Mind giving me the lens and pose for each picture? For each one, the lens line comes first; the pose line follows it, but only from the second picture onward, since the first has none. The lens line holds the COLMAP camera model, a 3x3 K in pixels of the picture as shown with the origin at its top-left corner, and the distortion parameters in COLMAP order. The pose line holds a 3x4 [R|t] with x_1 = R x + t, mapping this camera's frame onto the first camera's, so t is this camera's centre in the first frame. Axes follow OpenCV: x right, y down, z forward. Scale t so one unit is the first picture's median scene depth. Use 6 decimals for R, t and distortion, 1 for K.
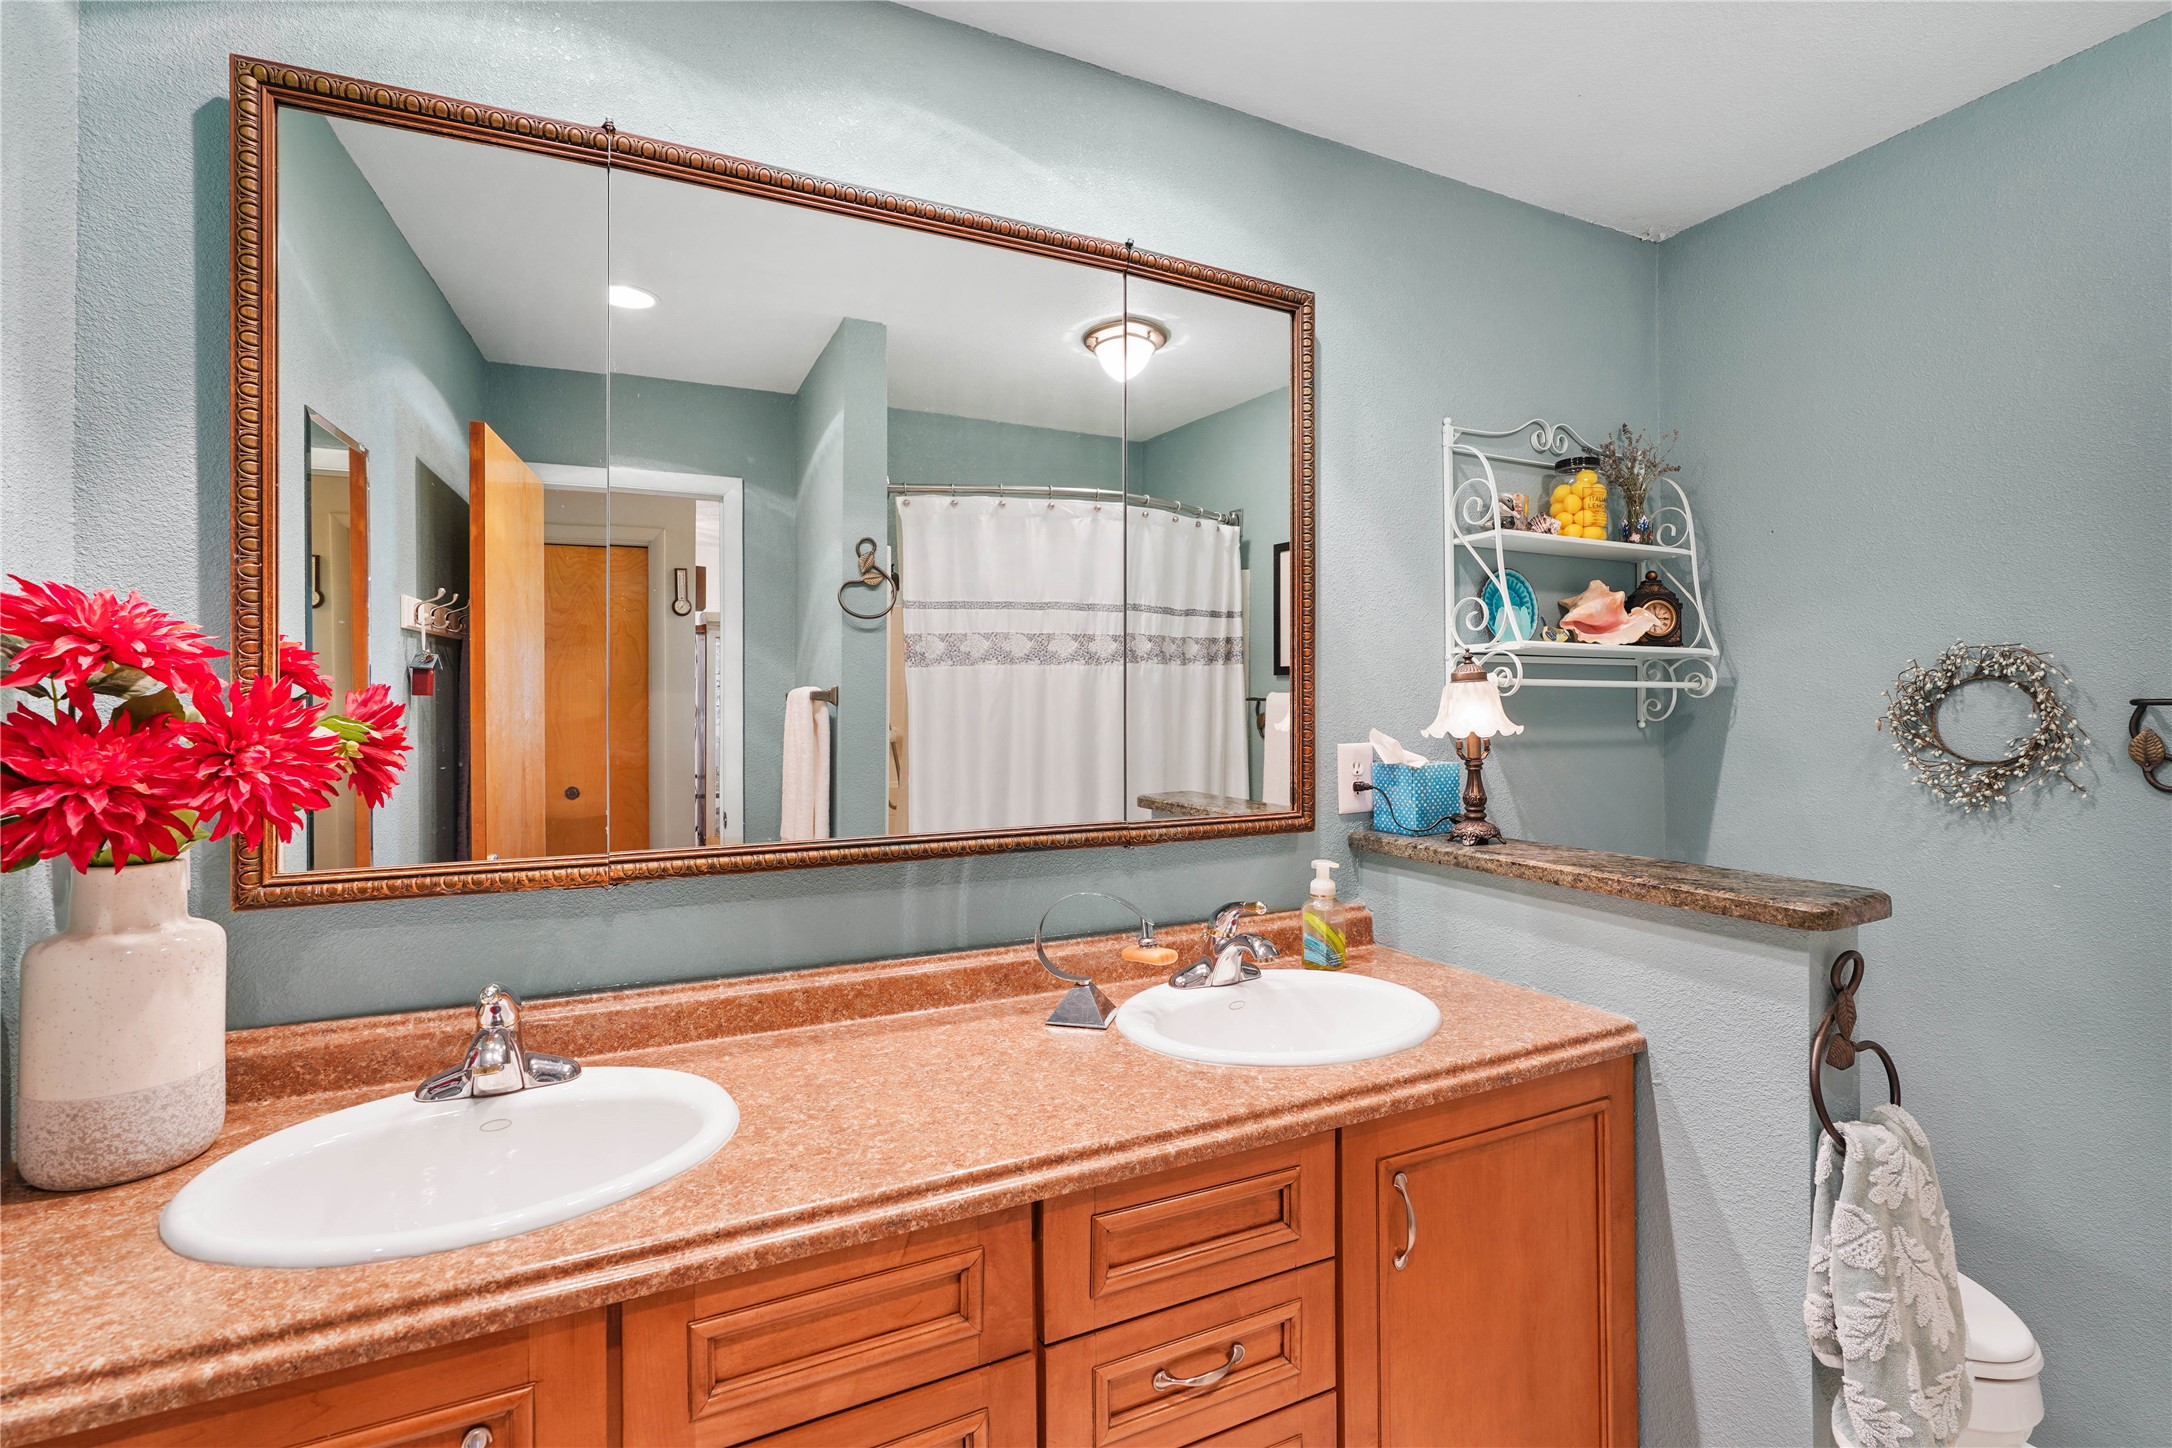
lens RADIAL K [[970.1, 0, 1086.0], [0, 970.1, 724.0], [0, 0, 1]] dist [-0.020586, 0.010907]
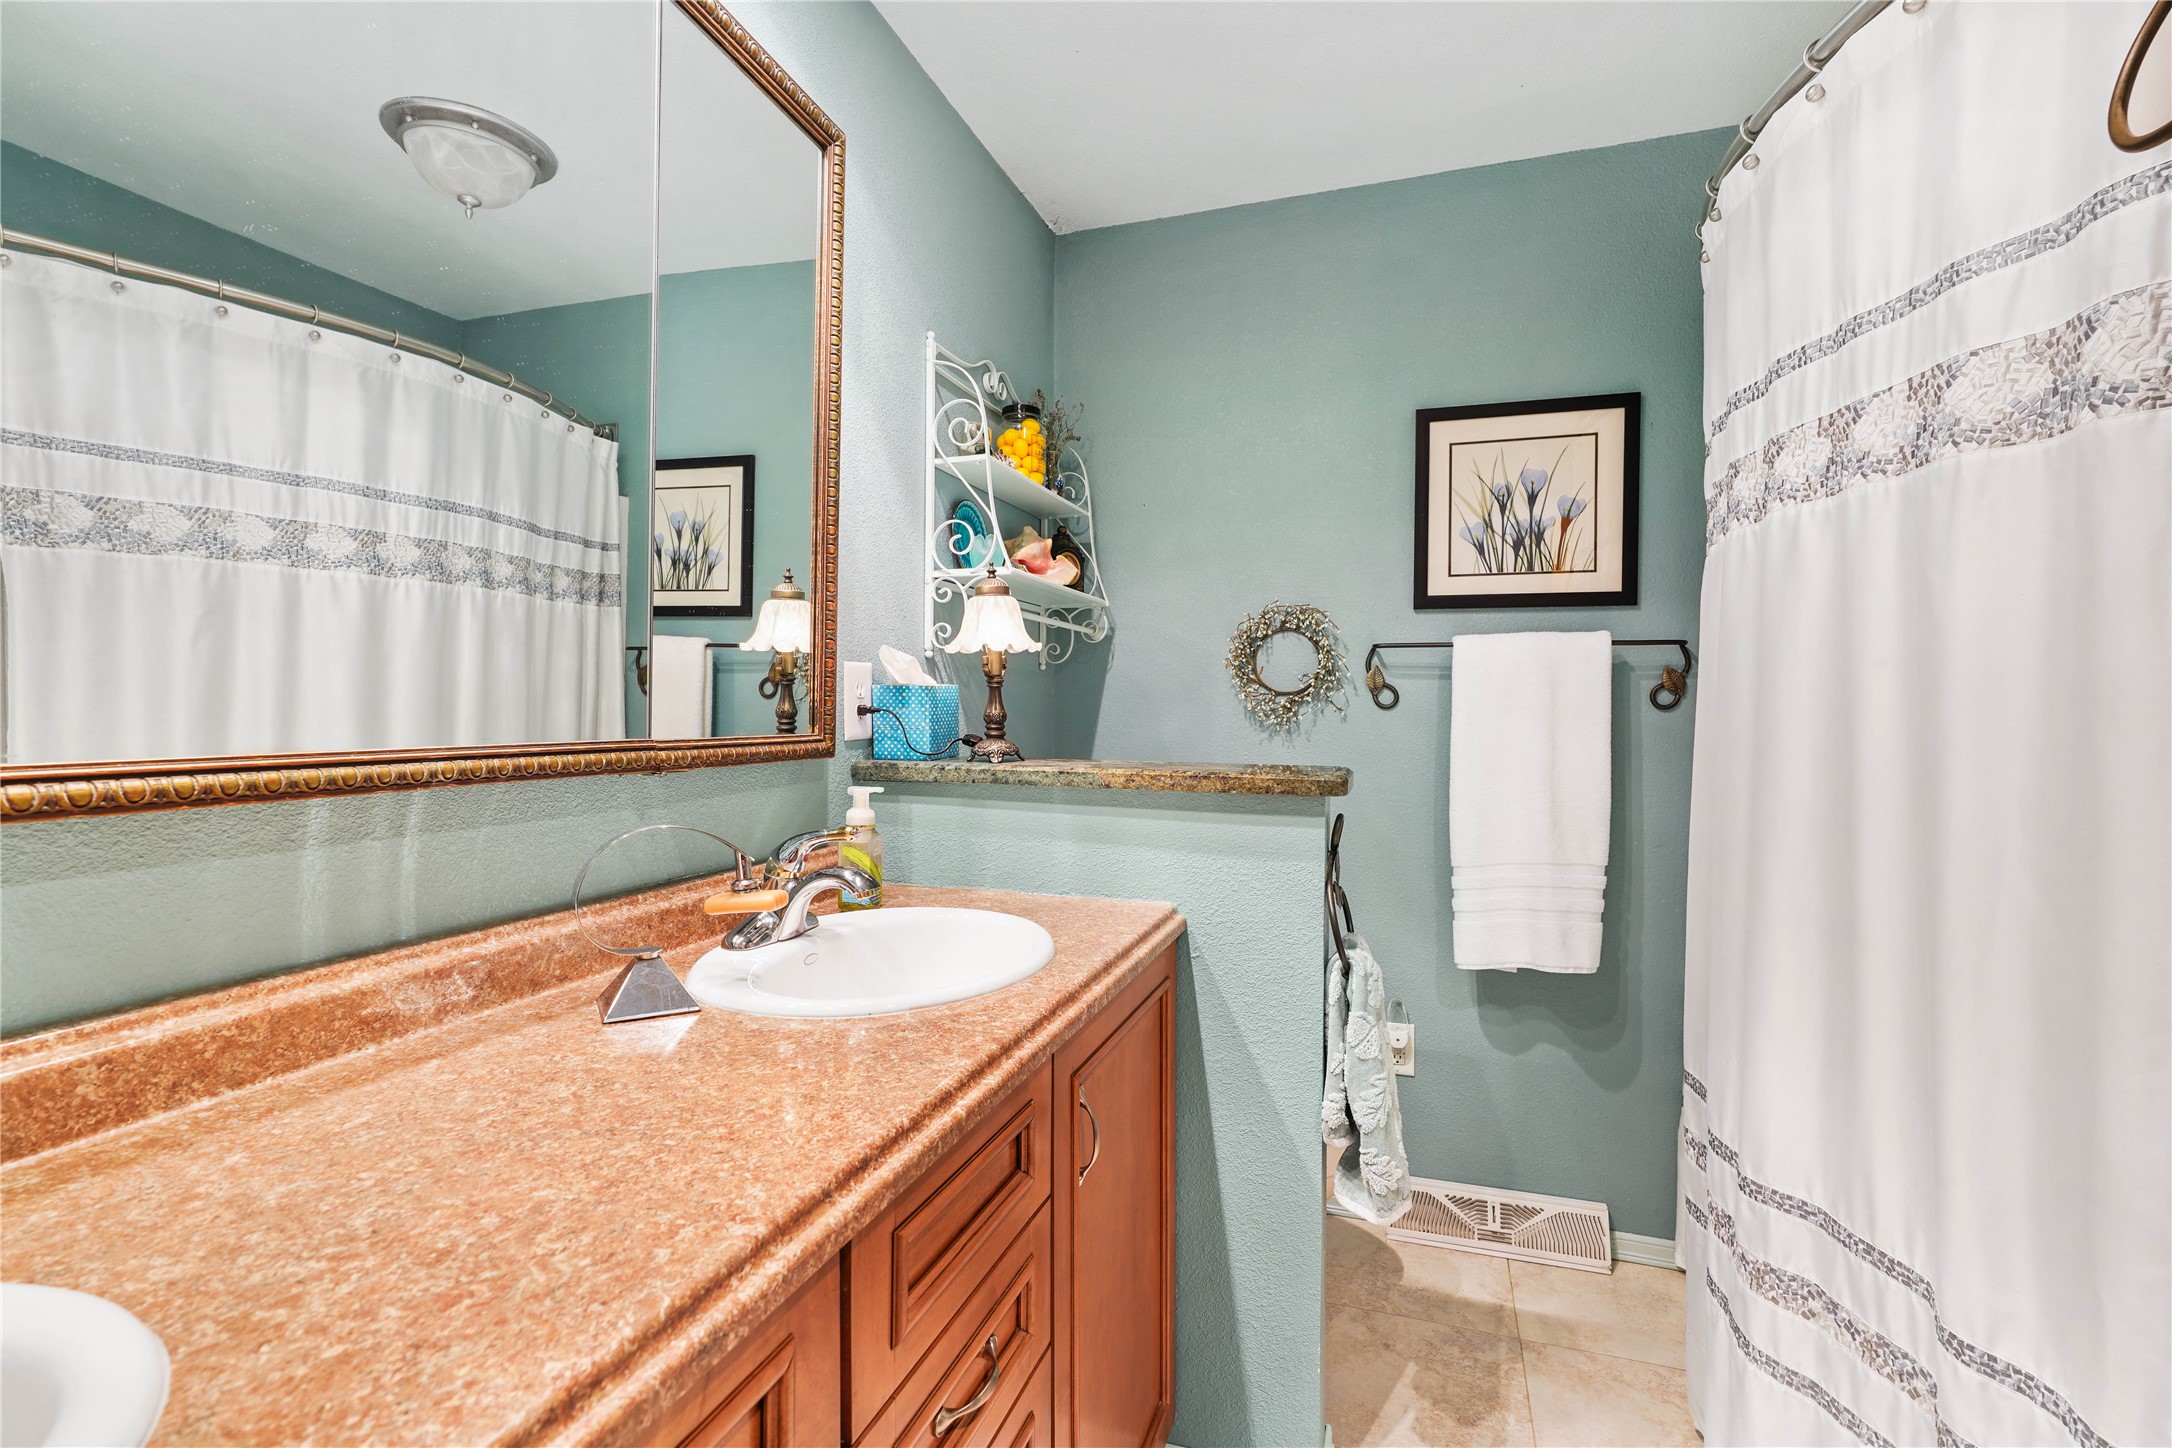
lens RADIAL K [[970.1, 0, 1086.0], [0, 970.1, 724.0], [0, 0, 1]] dist [-0.020586, 0.010907]
pose [[0.713562, -0.002602, 0.700588, -0.254734], [-0.003556, 0.999967, 0.007336, 0.088699], [-0.700584, -0.007726, 0.713529, 0.266945]]
